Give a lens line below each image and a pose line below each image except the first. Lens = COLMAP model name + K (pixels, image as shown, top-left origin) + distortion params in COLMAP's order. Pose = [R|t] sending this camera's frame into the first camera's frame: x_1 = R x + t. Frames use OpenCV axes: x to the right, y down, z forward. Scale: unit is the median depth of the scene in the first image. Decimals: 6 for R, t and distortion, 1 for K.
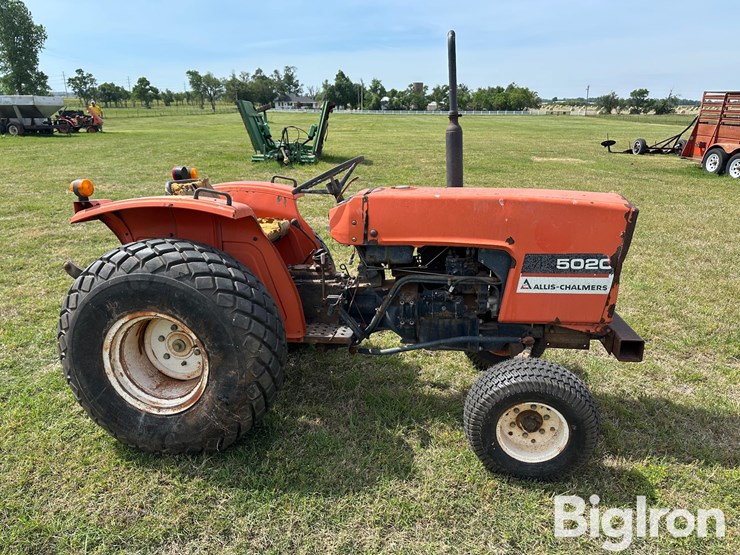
lens RADIAL K [[527.2, 0, 373.1], [0, 527.2, 278.1], [0, 0, 1]] dist [0.058800, -0.072328]
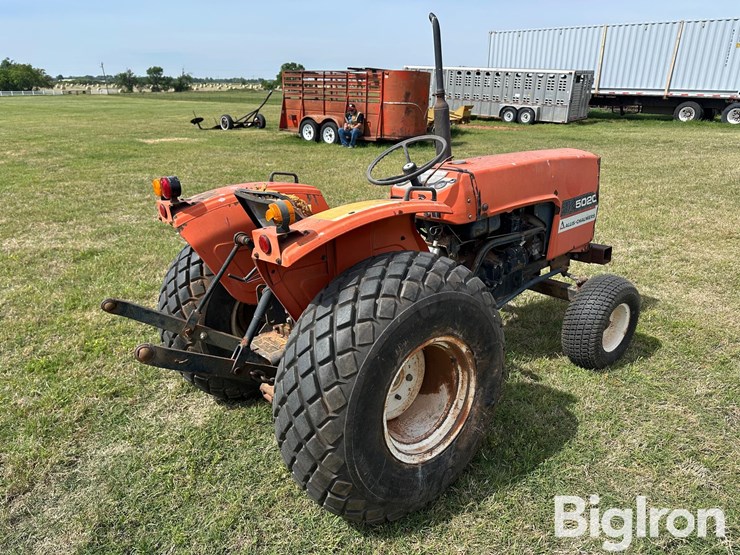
lens RADIAL K [[527.2, 0, 380.5], [0, 527.2, 272.8], [0, 0, 1]] dist [0.058800, -0.072328]
pose [[0.670727, -0.258866, 0.695064, -0.112220], [0.239219, 0.962540, 0.127639, -0.017777], [-0.702068, 0.080662, 0.707527, 0.050950]]
